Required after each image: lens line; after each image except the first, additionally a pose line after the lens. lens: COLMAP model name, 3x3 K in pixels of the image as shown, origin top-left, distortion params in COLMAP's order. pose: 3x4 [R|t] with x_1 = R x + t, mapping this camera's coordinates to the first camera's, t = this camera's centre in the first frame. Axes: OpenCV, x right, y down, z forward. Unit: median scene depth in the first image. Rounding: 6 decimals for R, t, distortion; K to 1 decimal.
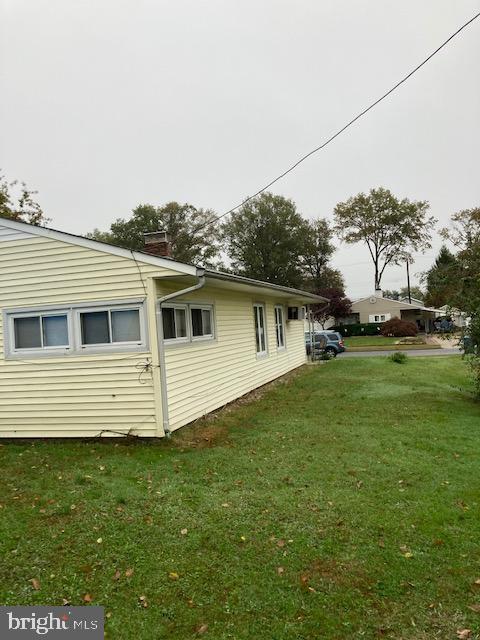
lens RADIAL K [[525.6, 0, 240.0], [0, 525.6, 320.0], [0, 0, 1]] dist [0.004535, 0.001641]
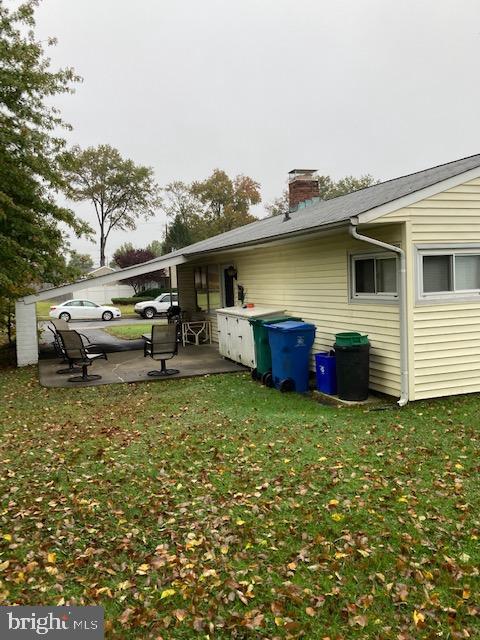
lens RADIAL K [[559.6, 0, 240.0], [0, 559.6, 320.0], [0, 0, 1]] dist [0.000128, 0.000223]
pose [[0.809956, 0.003588, 0.586479, -0.978917], [-0.035155, 0.998480, 0.042442, 0.058549], [-0.585436, -0.054994, 0.808851, 0.379900]]
